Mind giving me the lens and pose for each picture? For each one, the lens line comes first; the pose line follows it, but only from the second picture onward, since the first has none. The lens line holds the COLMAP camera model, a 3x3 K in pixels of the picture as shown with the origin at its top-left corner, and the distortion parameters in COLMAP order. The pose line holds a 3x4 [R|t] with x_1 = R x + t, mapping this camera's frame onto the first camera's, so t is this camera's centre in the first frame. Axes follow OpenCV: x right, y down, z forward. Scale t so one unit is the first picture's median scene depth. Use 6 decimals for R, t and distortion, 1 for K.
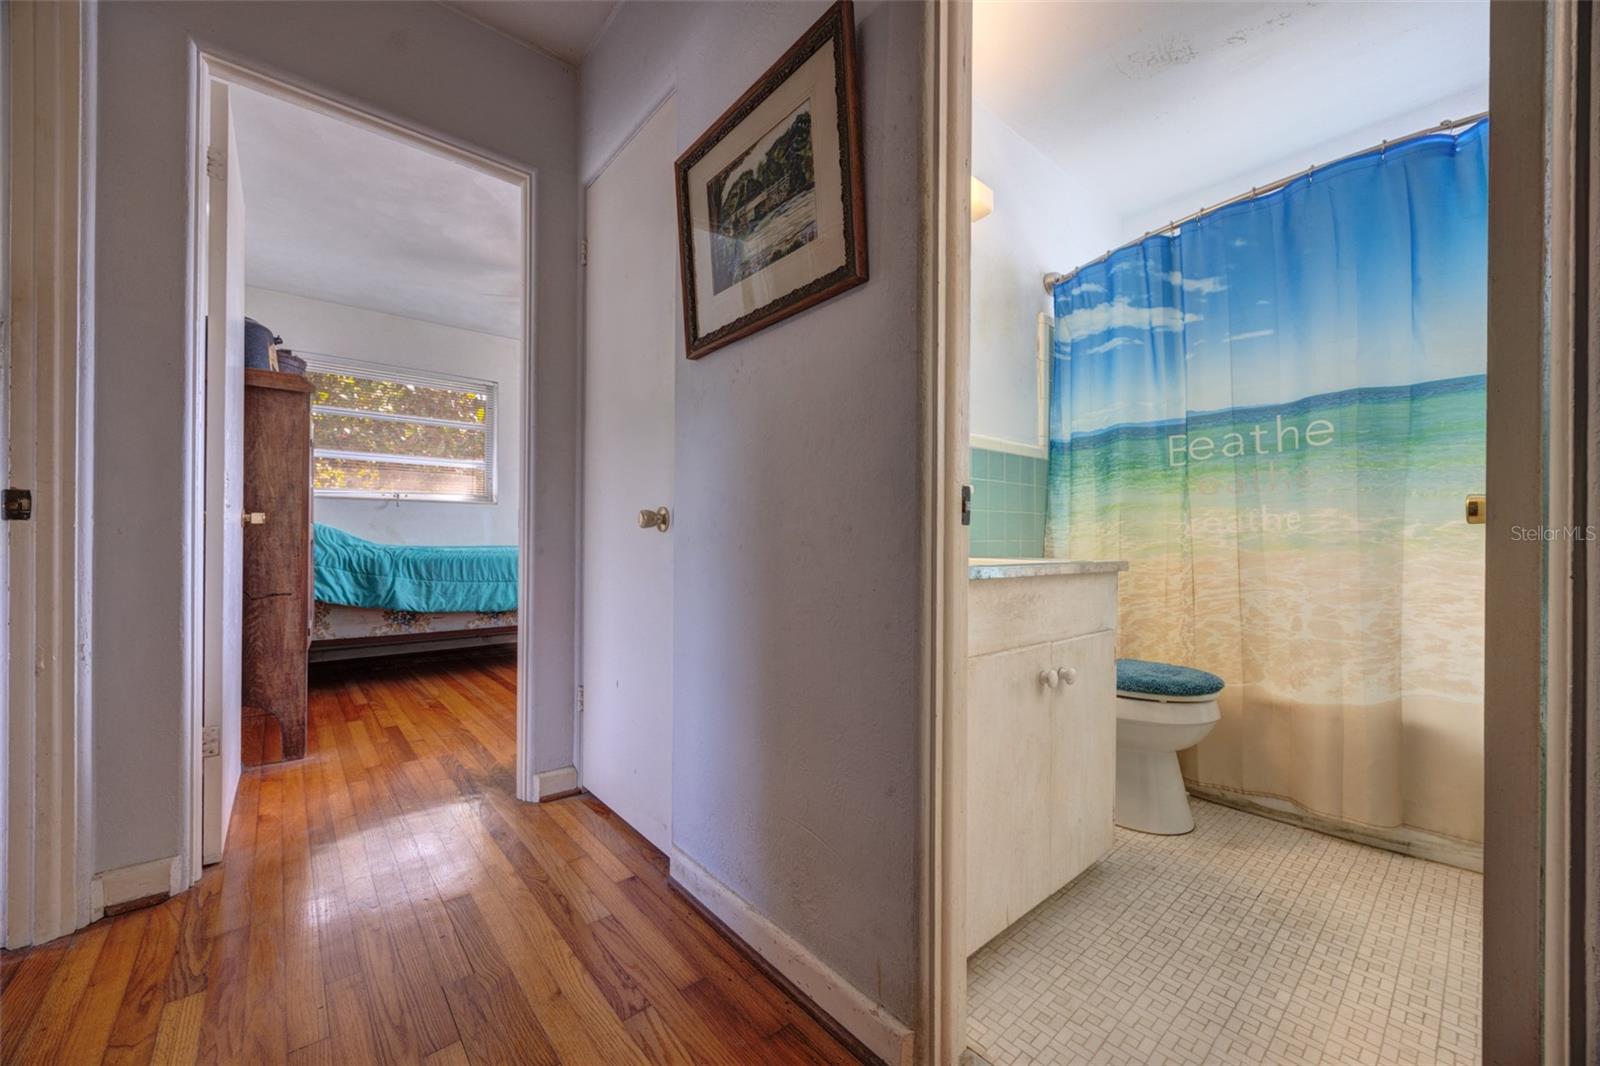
lens RADIAL K [[613.5, 0, 798.7], [0, 613.5, 533.5], [0, 0, 1]] dist [-0.000291, 0.000019]
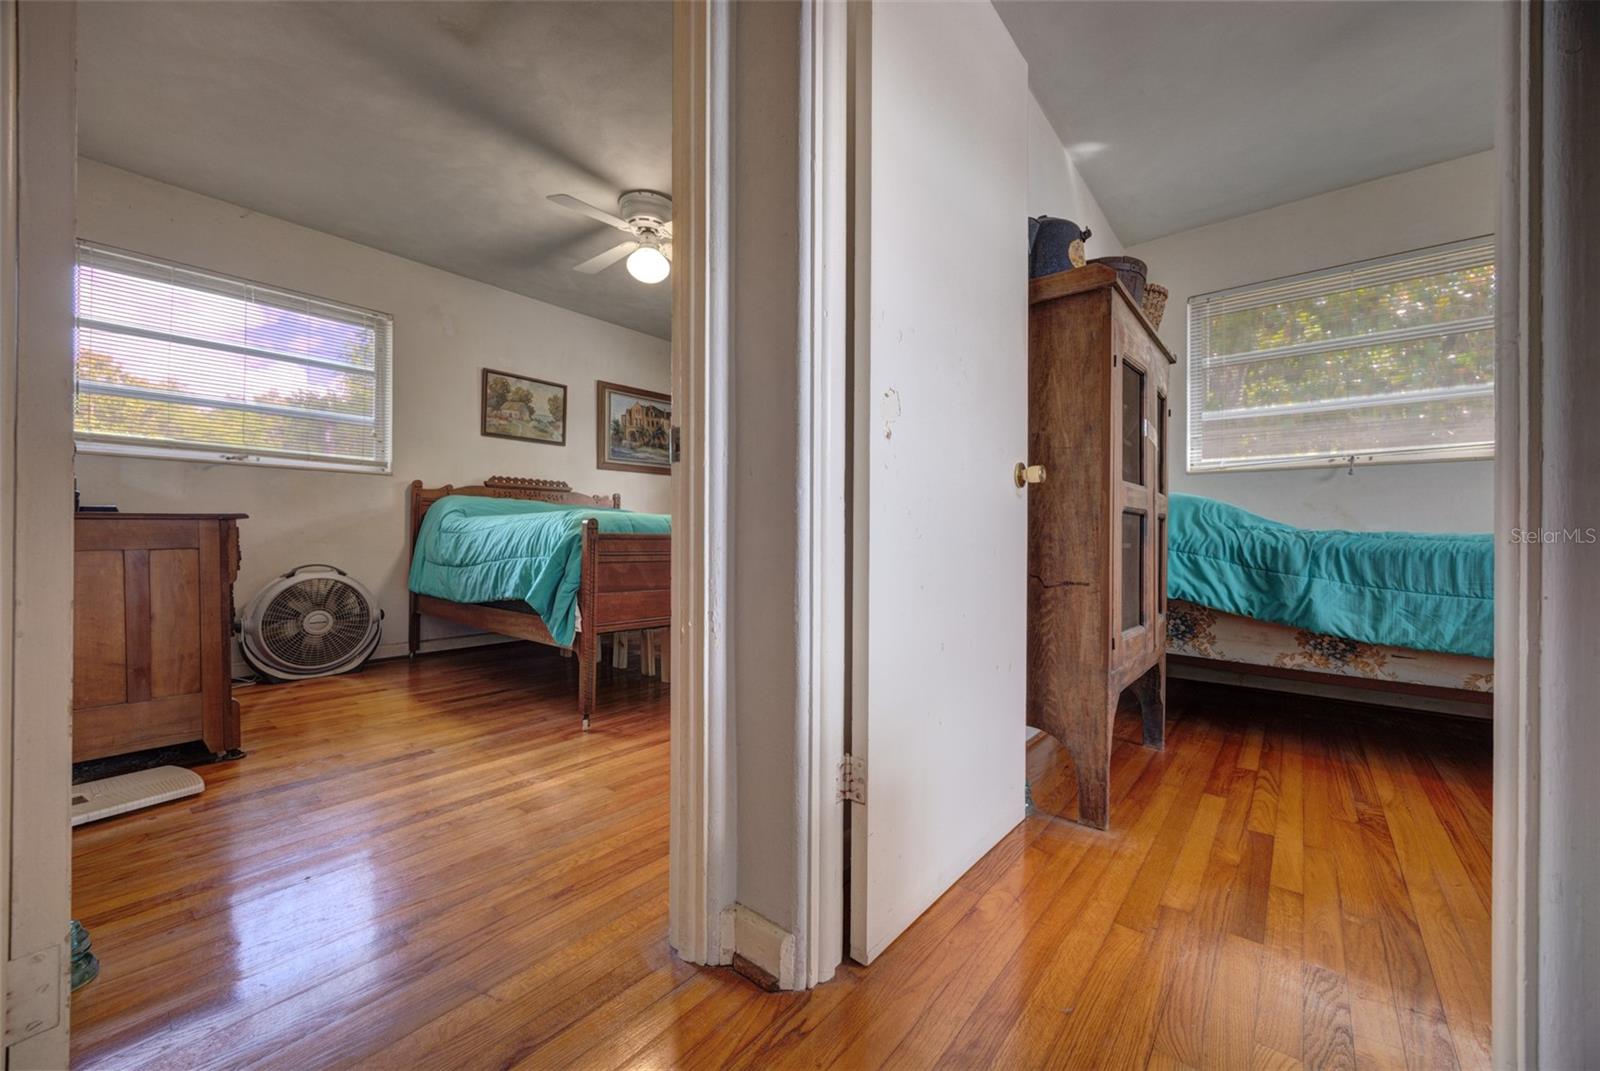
lens RADIAL K [[613.5, 0, 791.6], [0, 613.5, 534.3], [0, 0, 1]] dist [-0.000291, 0.000019]
pose [[0.168261, -0.010266, -0.985689, -0.146090], [-0.001081, 0.999943, -0.010599, 0.036165], [0.985742, 0.002849, 0.168241, 0.399448]]
